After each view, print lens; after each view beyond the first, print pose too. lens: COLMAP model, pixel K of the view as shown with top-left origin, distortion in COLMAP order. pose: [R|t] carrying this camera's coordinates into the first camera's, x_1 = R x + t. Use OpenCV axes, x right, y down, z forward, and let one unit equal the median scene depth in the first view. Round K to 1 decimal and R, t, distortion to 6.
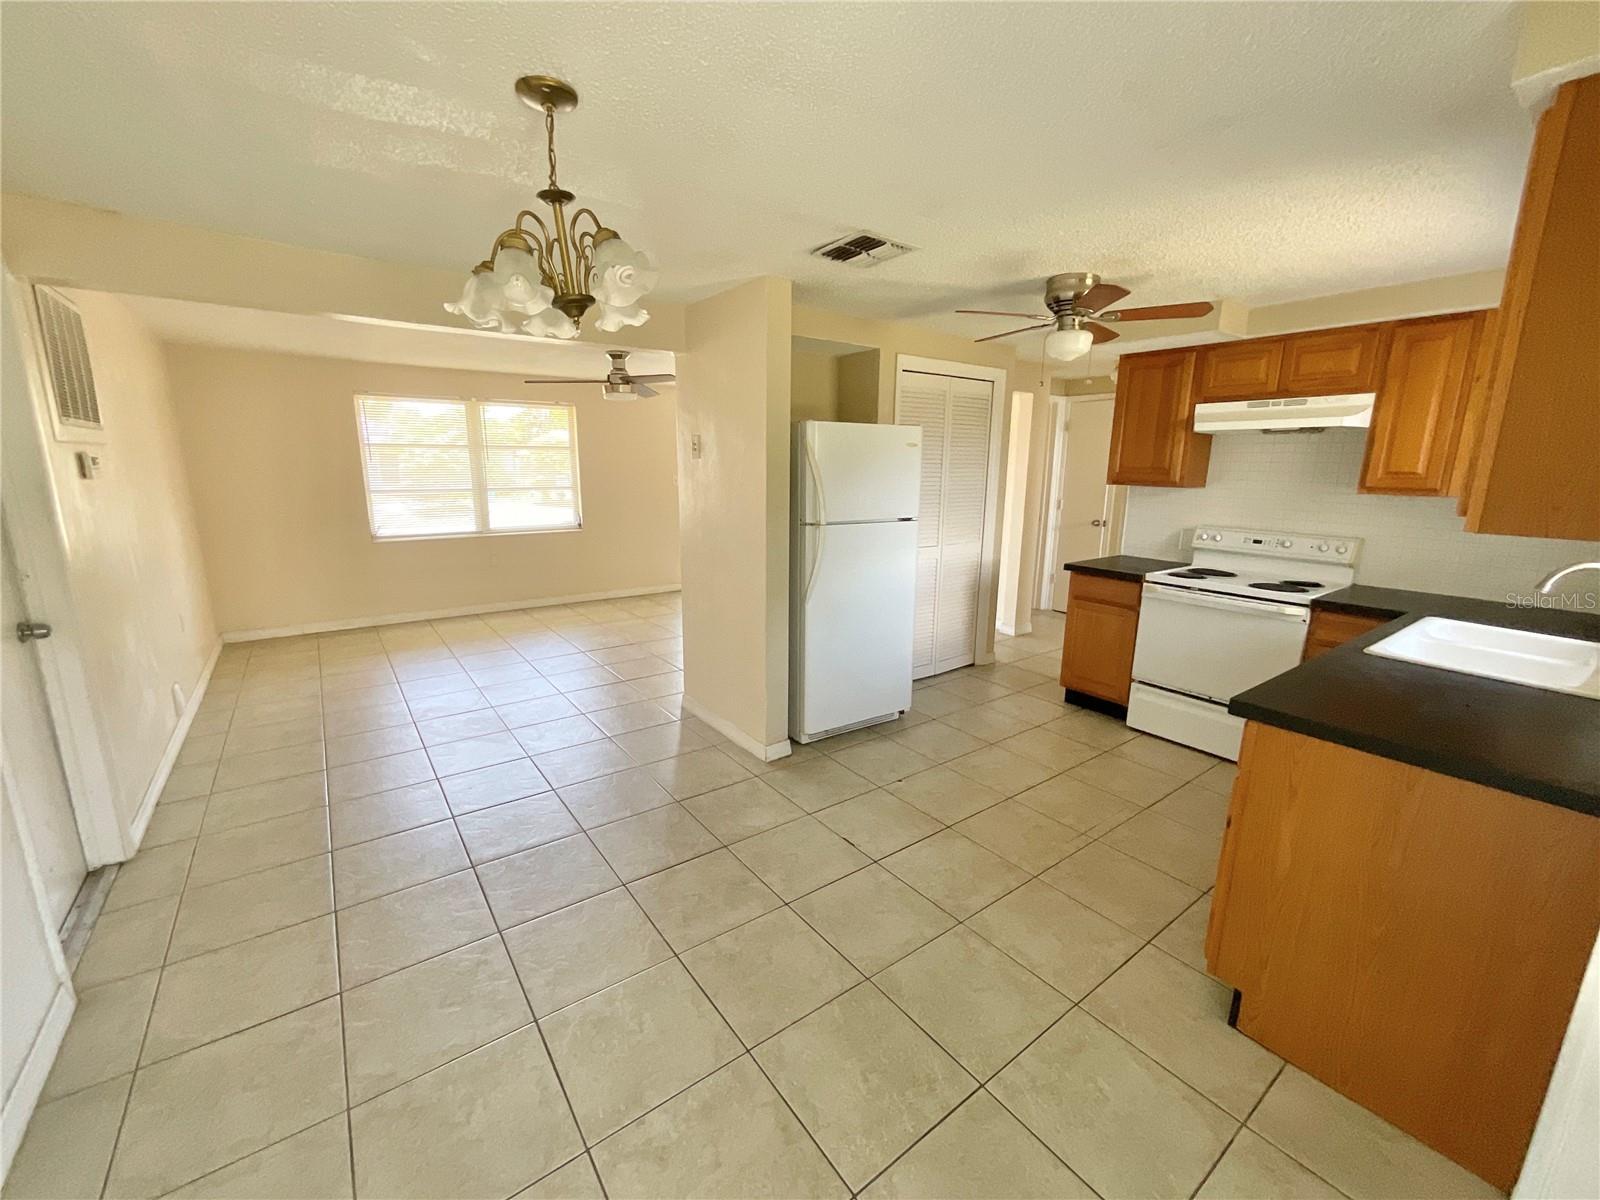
lens RADIAL K [[652.4, 0, 803.5], [0, 652.4, 598.0], [0, 0, 1]] dist [0.000671, 0.000243]
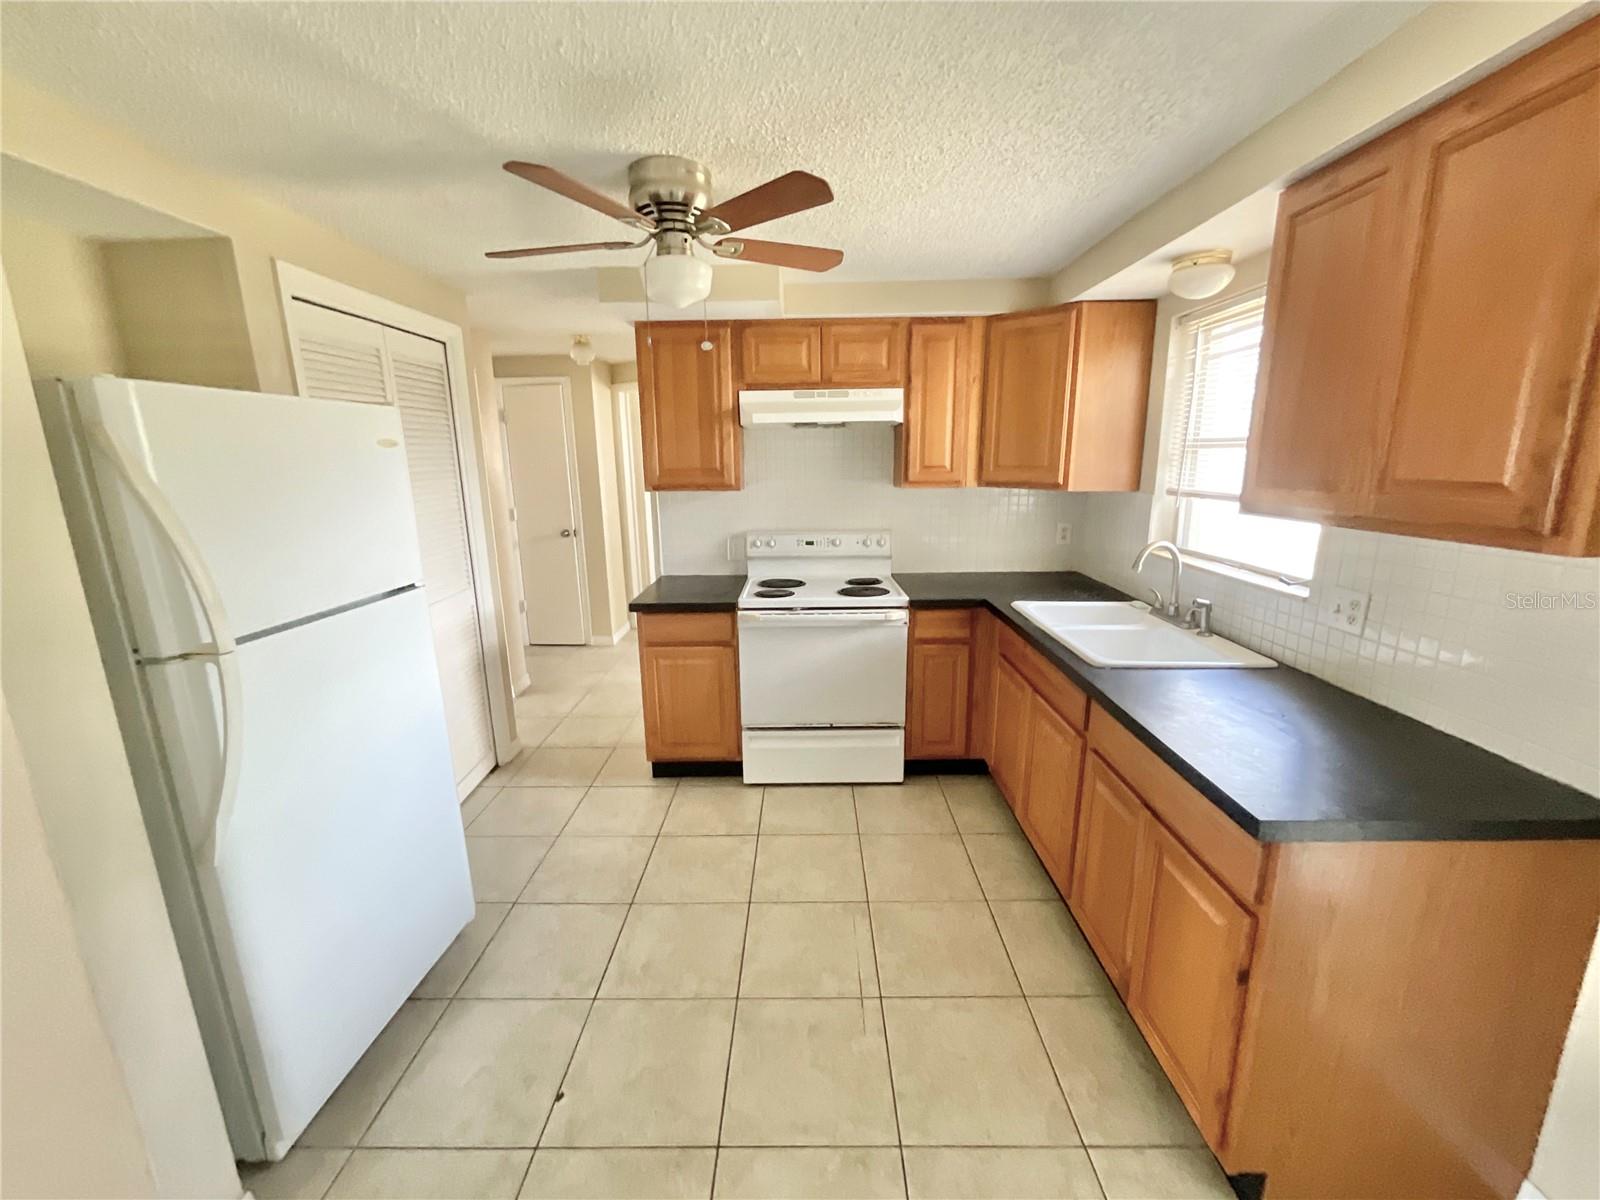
lens RADIAL K [[652.4, 0, 803.7], [0, 652.4, 599.2], [0, 0, 1]] dist [0.000671, 0.000243]
pose [[0.602667, -0.194023, 0.774046, -0.051929], [0.184956, 0.977540, 0.101025, -0.105084], [-0.776262, 0.082280, 0.625017, 0.432744]]
